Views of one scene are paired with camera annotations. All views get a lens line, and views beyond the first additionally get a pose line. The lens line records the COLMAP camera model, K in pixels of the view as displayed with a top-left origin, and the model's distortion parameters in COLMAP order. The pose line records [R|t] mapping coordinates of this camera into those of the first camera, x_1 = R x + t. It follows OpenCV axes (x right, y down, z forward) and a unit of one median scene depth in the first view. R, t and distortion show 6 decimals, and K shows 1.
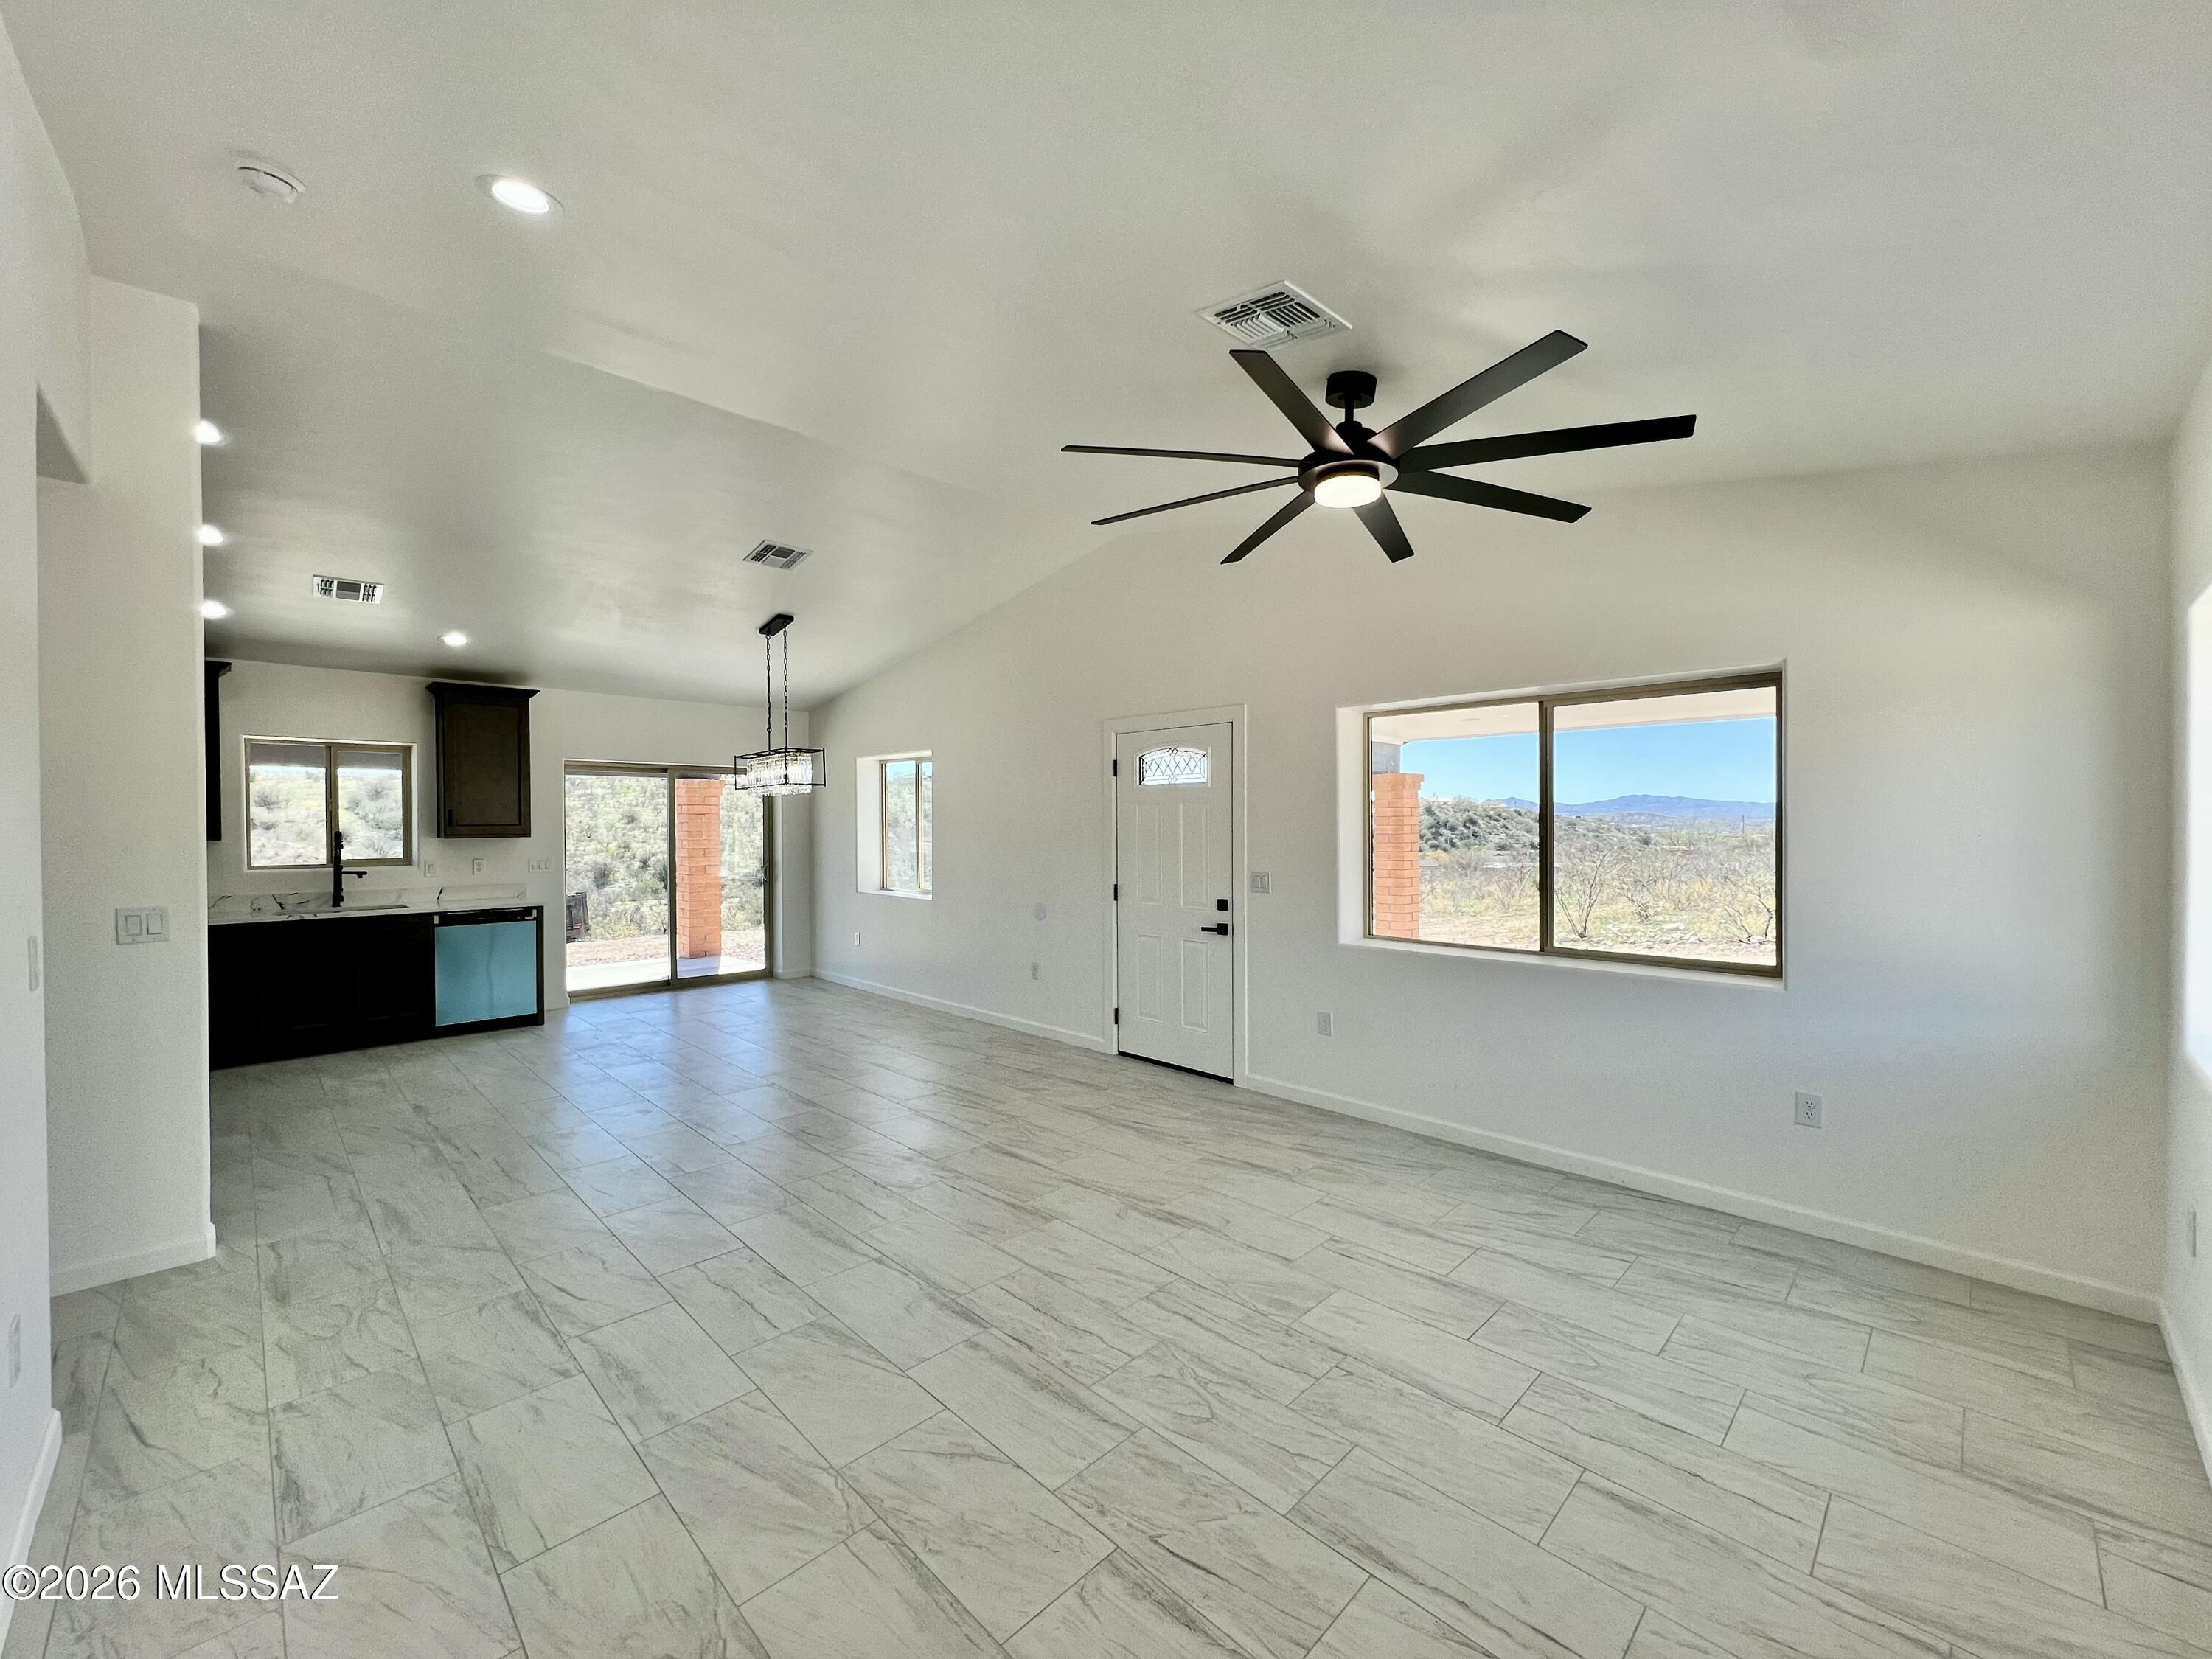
lens RADIAL K [[886.7, 0, 1102.4], [0, 886.7, 830.5], [0, 0, 1]] dist [0.001317, 0.000237]
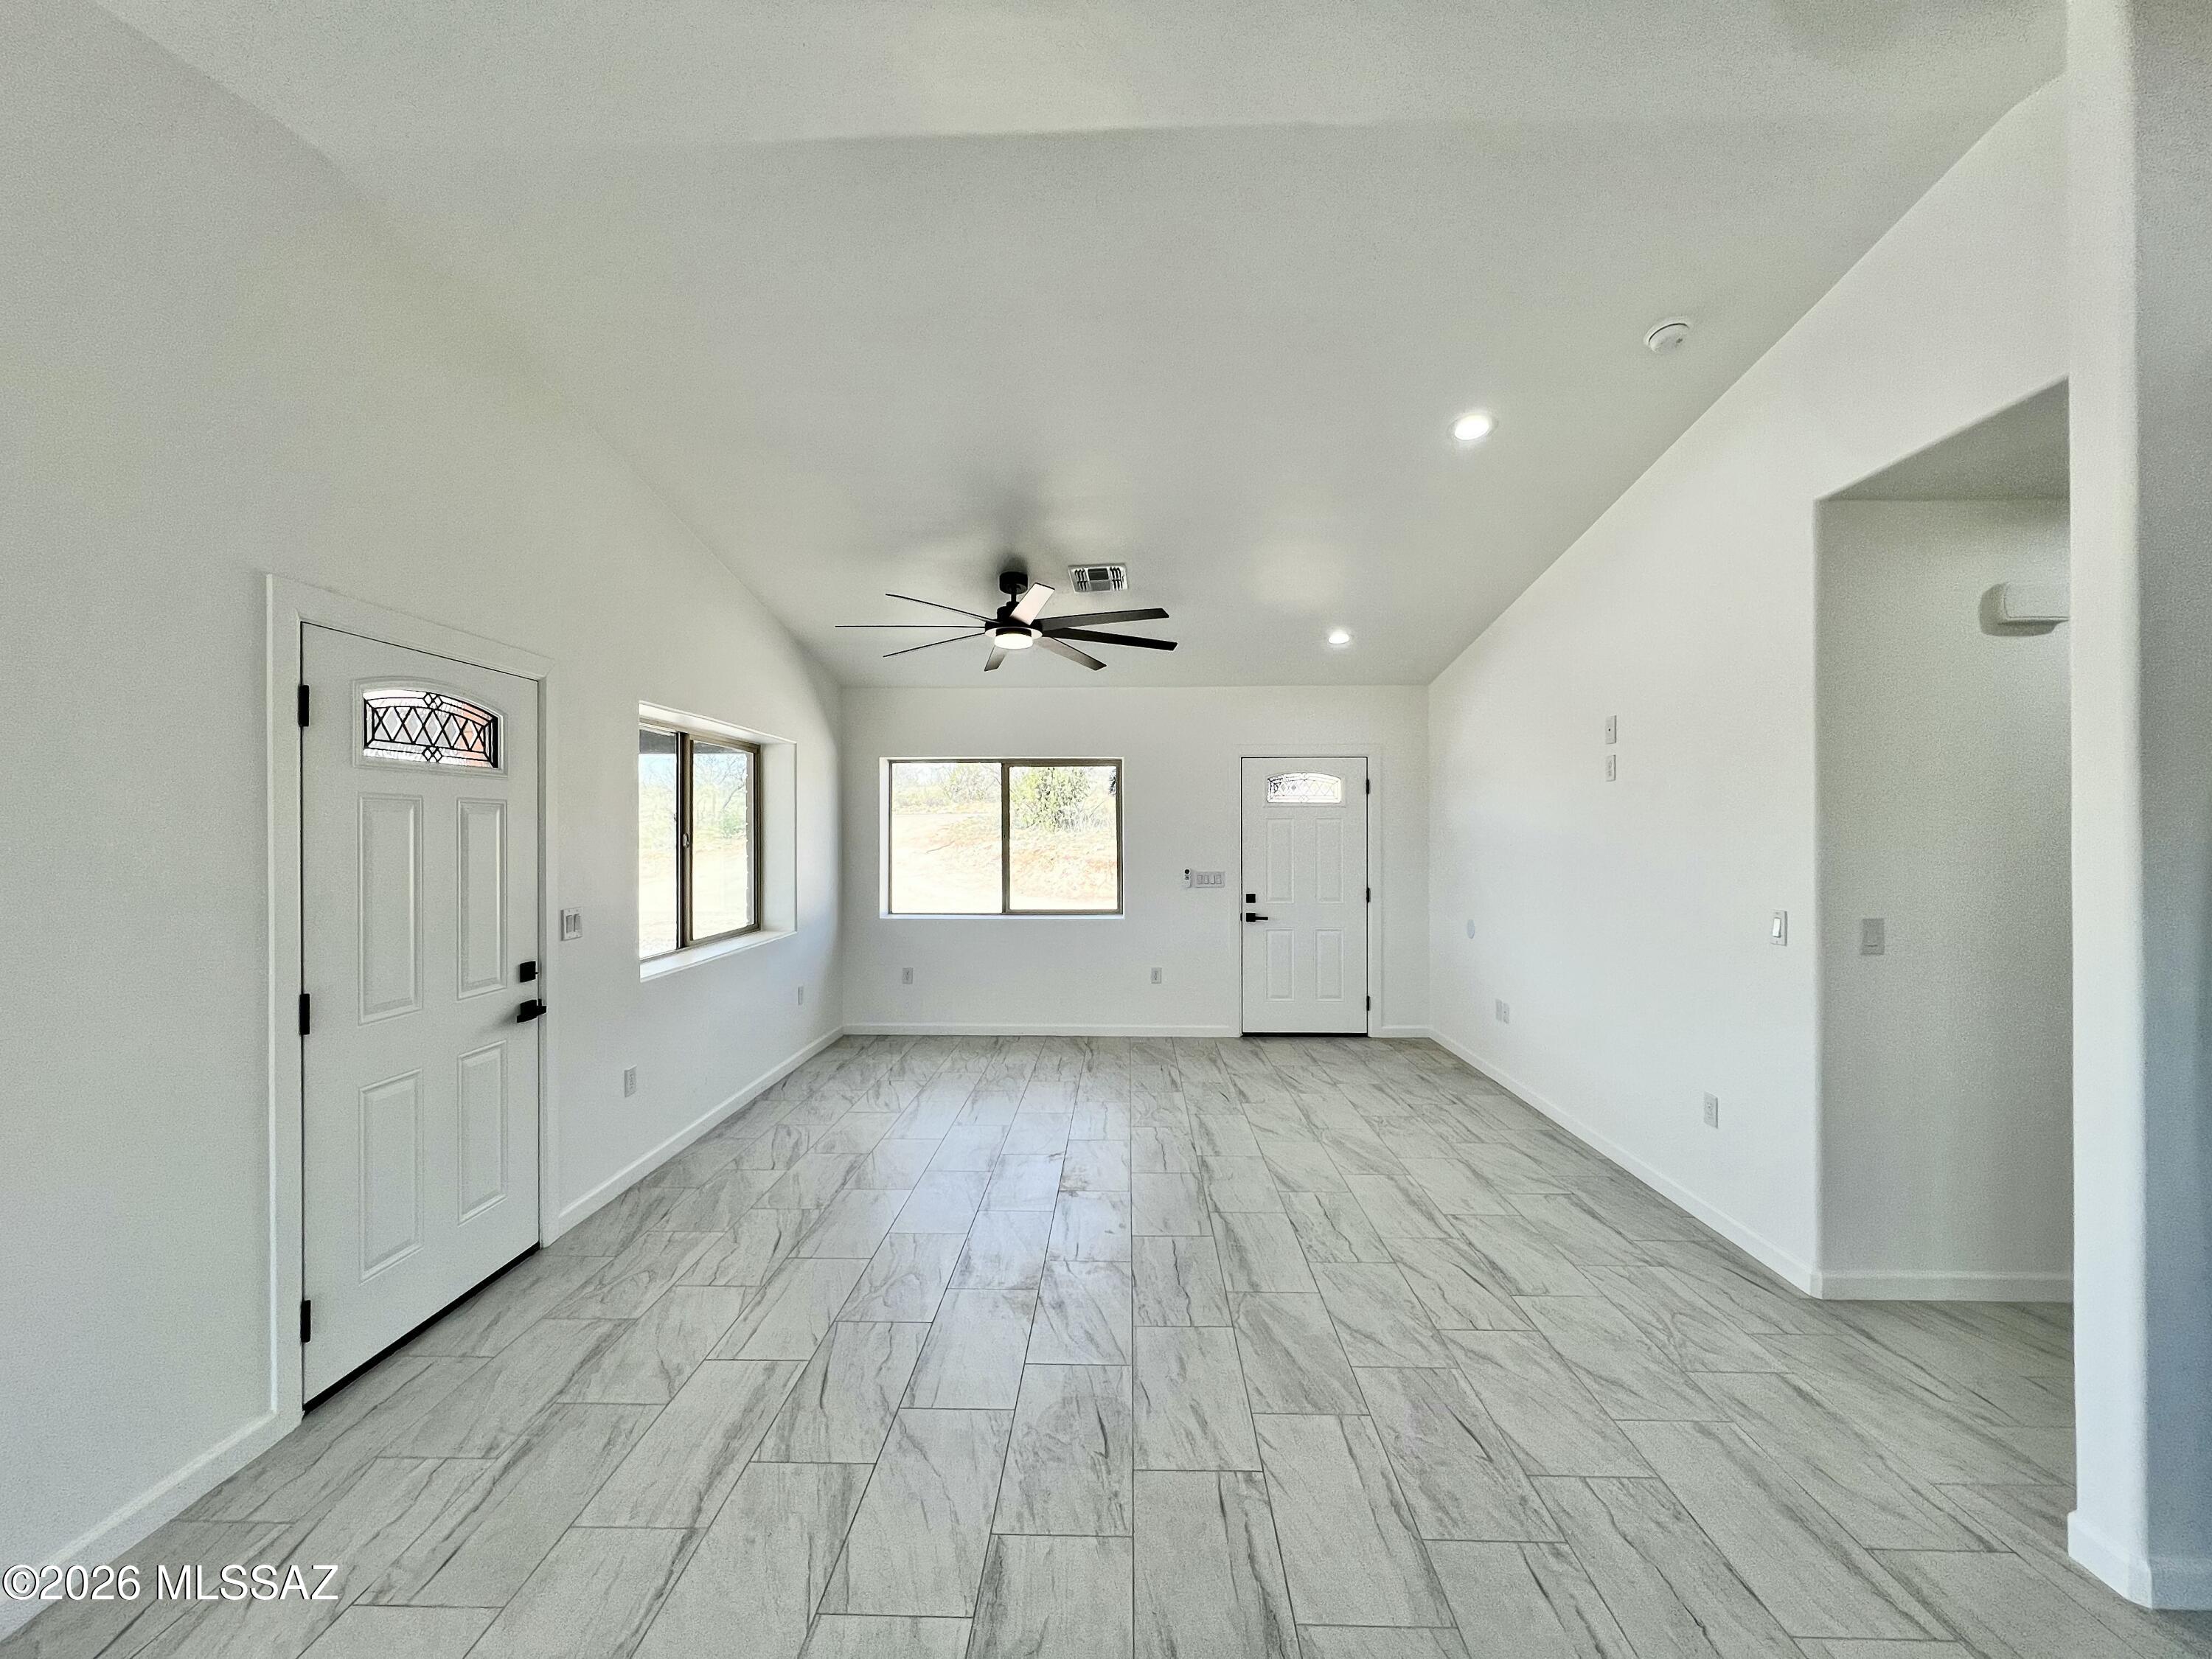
lens RADIAL K [[886.7, 0, 1102.7], [0, 886.7, 829.2], [0, 0, 1]] dist [0.001317, 0.000237]
pose [[-0.691949, 0.005795, 0.721923, -0.872624], [0.009428, 0.999955, 0.001010, -0.019064], [-0.721885, 0.007505, -0.691972, 1.677106]]
